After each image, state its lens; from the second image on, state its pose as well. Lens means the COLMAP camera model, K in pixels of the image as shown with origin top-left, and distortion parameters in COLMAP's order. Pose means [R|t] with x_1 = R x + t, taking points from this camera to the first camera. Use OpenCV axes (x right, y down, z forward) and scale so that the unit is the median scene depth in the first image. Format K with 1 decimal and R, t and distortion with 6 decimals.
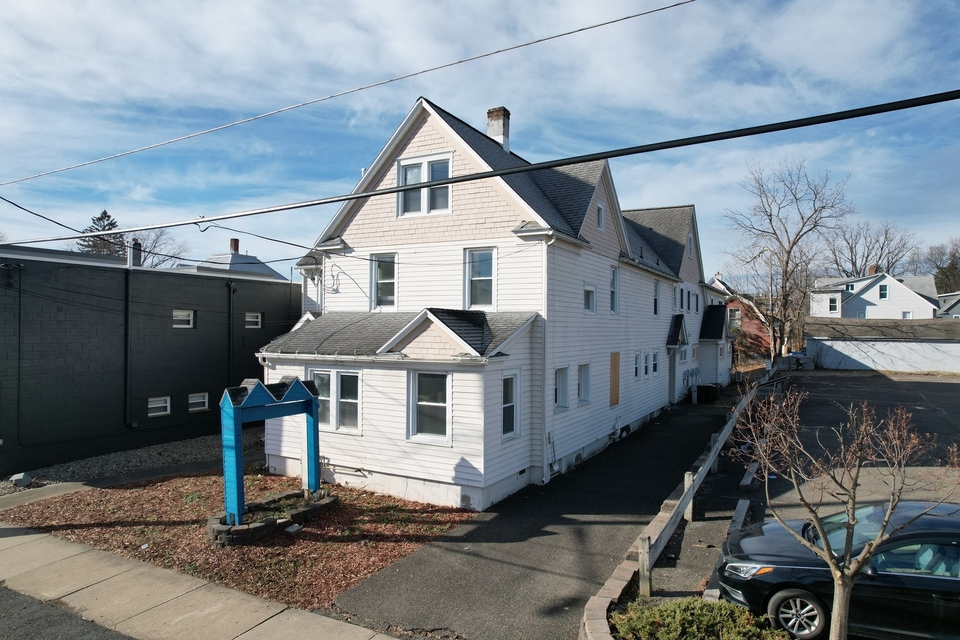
lens RADIAL K [[612.4, 0, 484.6], [0, 612.4, 323.8], [0, 0, 1]] dist [-0.082359, 0.074919]
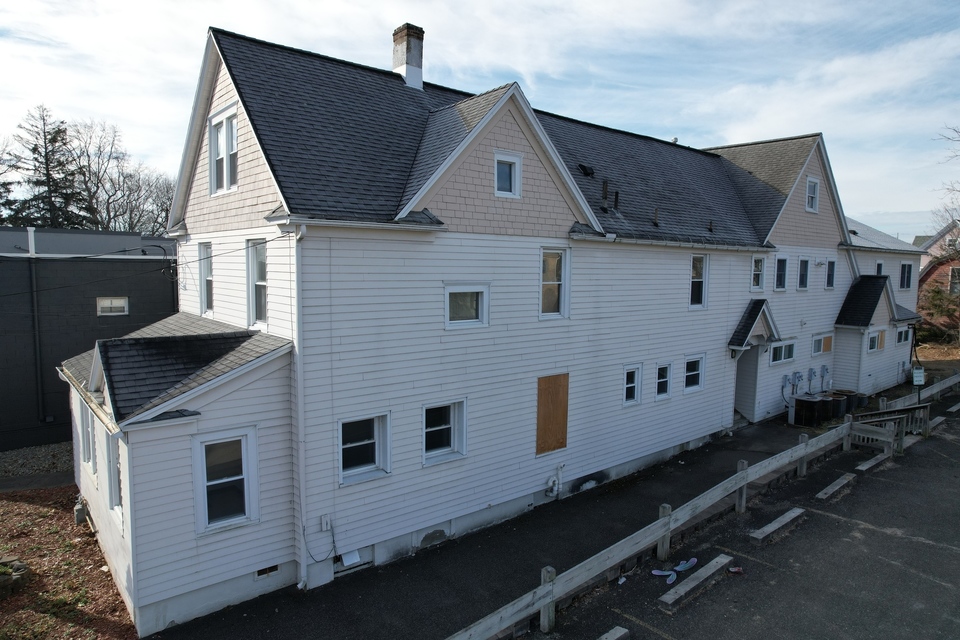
lens RADIAL K [[612.4, 0, 484.6], [0, 612.4, 323.8], [0, 0, 1]] dist [-0.082359, 0.074919]
pose [[0.933308, 0.038412, -0.357017, 0.491164], [-0.002785, 0.995006, 0.099773, -0.099272], [0.359067, -0.092125, 0.928754, 0.443592]]
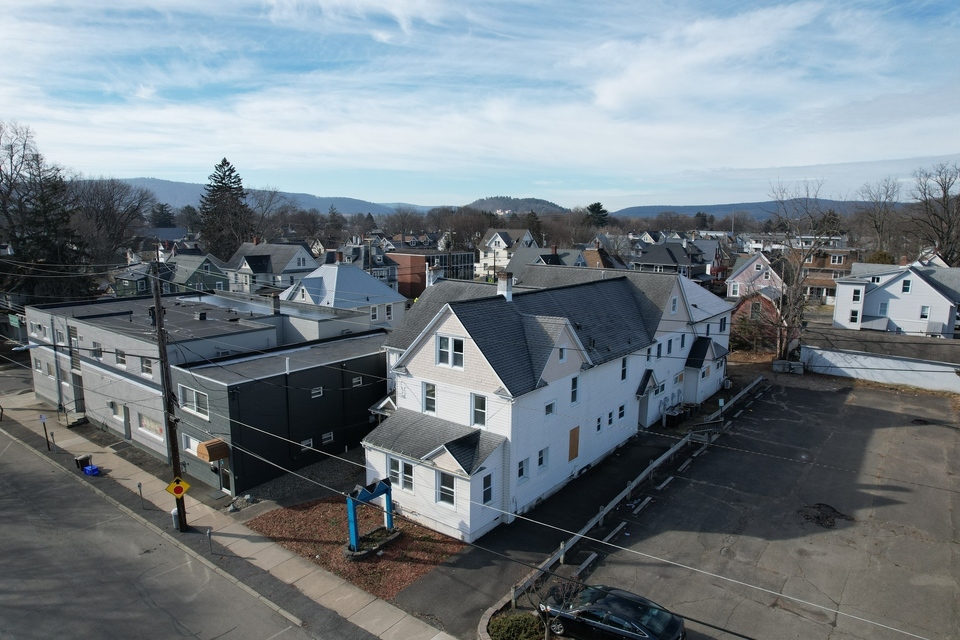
lens RADIAL K [[612.4, 0, 484.6], [0, 612.4, 323.8], [0, 0, 1]] dist [-0.082359, 0.074919]
pose [[0.987980, 0.027939, -0.152038, 0.276780], [-0.001306, 0.985006, 0.172517, -0.640299], [0.154578, -0.170245, 0.973202, -0.705812]]
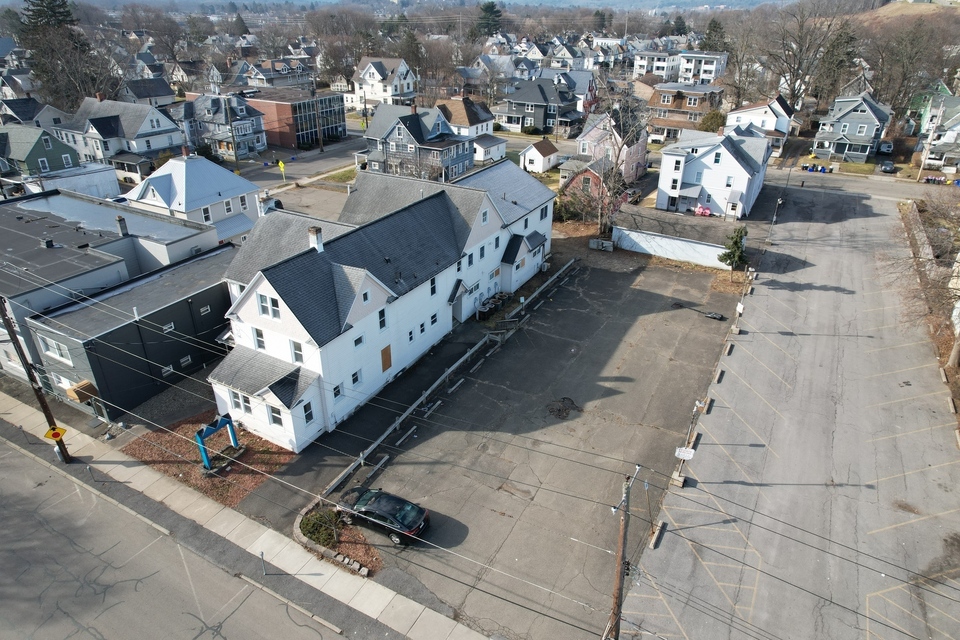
lens RADIAL K [[612.4, 0, 484.6], [0, 612.4, 323.8], [0, 0, 1]] dist [-0.082359, 0.074919]
pose [[0.999984, 0.005081, 0.002395, 0.685815], [-0.005610, 0.881213, 0.472686, -1.247113], [0.000291, -0.472692, 0.881227, -0.942011]]
